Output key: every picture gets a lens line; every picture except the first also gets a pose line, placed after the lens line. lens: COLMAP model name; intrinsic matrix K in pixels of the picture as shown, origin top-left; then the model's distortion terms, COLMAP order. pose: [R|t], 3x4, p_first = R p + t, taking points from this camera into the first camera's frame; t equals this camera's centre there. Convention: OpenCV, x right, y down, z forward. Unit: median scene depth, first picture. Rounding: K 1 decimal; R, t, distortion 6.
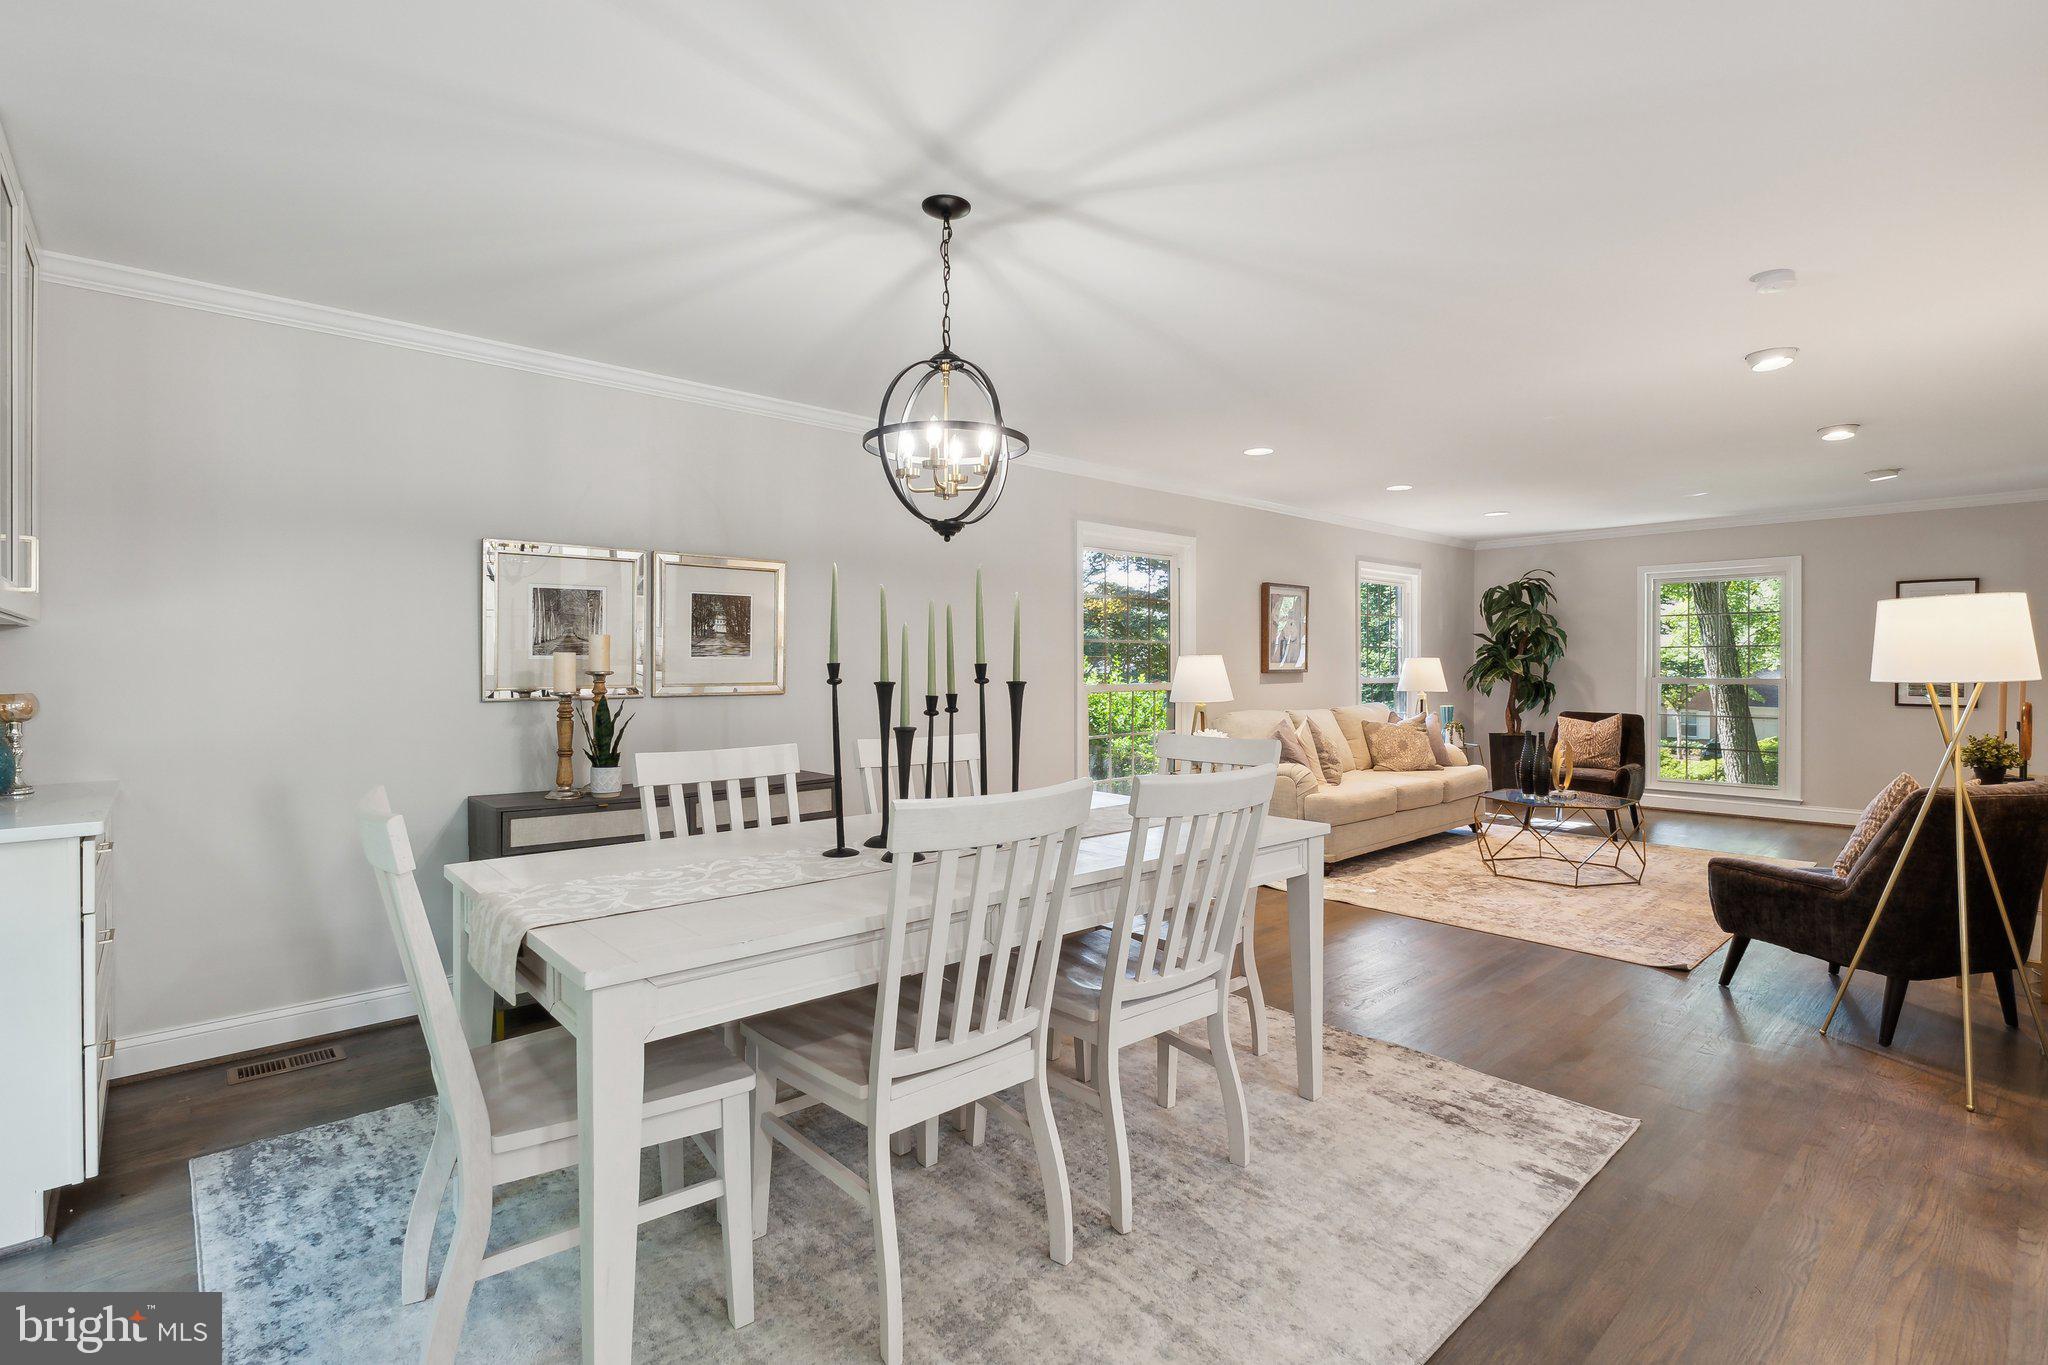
lens RADIAL K [[948.6, 0, 1022.8], [0, 948.6, 670.7], [0, 0, 1]] dist [-0.012260, 0.004338]
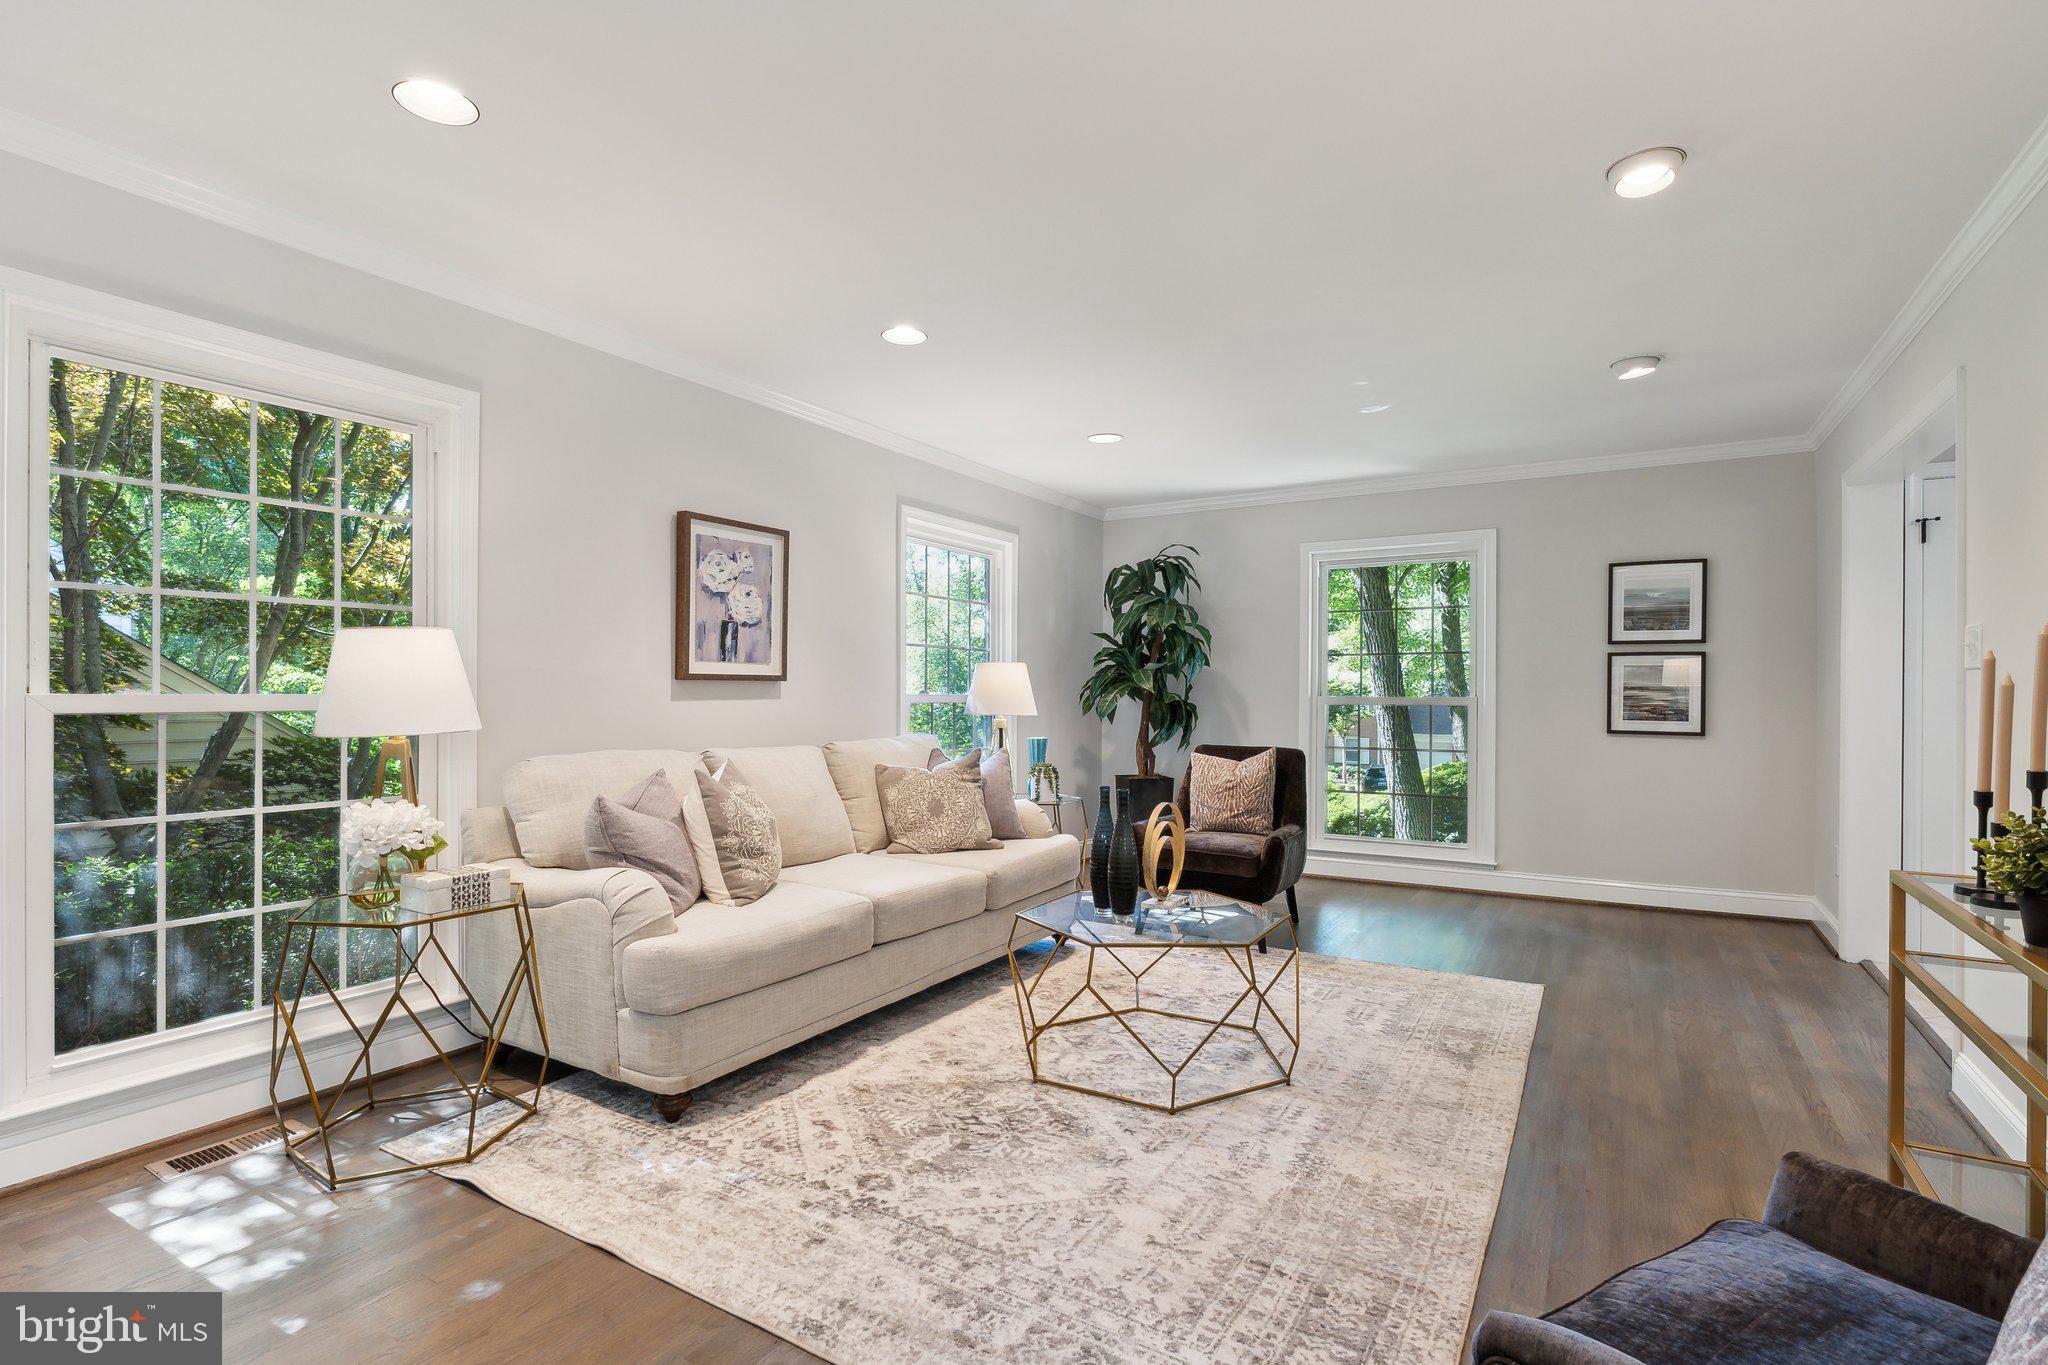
lens RADIAL K [[948.6, 0, 1023.1], [0, 948.6, 699.8], [0, 0, 1]] dist [-0.012260, 0.004338]
pose [[0.960502, 0.003746, 0.278246, 0.383423], [-0.003576, 0.999993, -0.001116, 0.018076], [-0.278249, 0.000077, 0.960509, 0.565046]]
